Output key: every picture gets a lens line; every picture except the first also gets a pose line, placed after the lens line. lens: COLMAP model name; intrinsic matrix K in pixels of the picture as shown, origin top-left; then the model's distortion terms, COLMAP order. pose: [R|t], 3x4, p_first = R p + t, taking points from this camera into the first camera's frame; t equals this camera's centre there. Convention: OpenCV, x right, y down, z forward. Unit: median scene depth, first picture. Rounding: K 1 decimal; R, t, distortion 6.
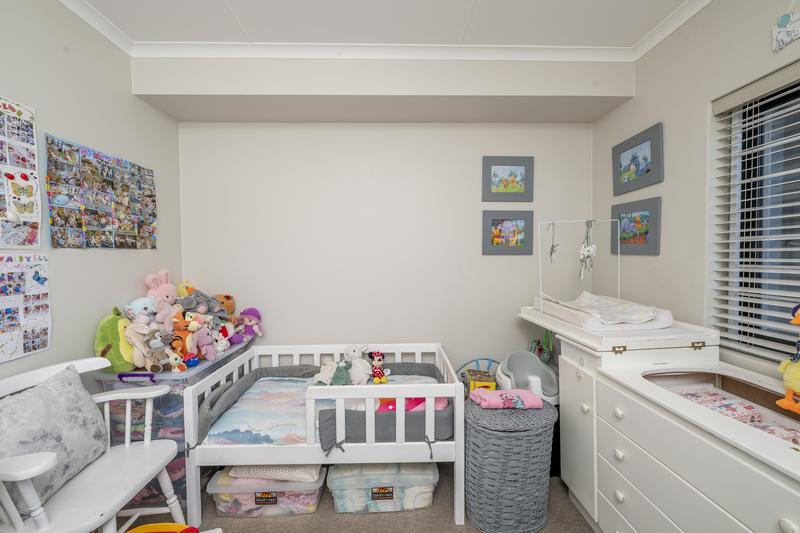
lens RADIAL K [[324.4, 0, 400.1], [0, 324.4, 264.3], [0, 0, 1]] dist [0.001534, -0.000262]
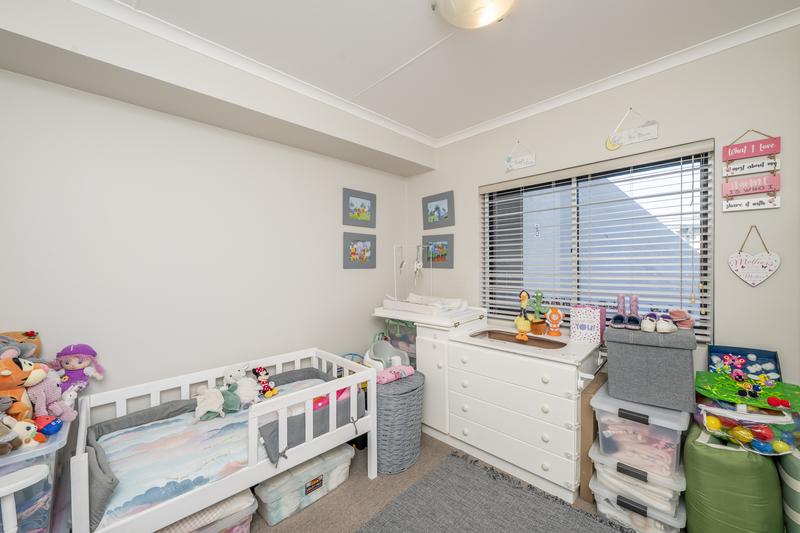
lens RADIAL K [[324.4, 0, 398.0], [0, 324.4, 266.3], [0, 0, 1]] dist [0.001534, -0.000262]
pose [[0.723713, -0.001878, 0.690099, -0.551218], [0.020659, 0.999607, -0.018945, -0.012971], [-0.689792, 0.027968, 0.723467, -0.019427]]
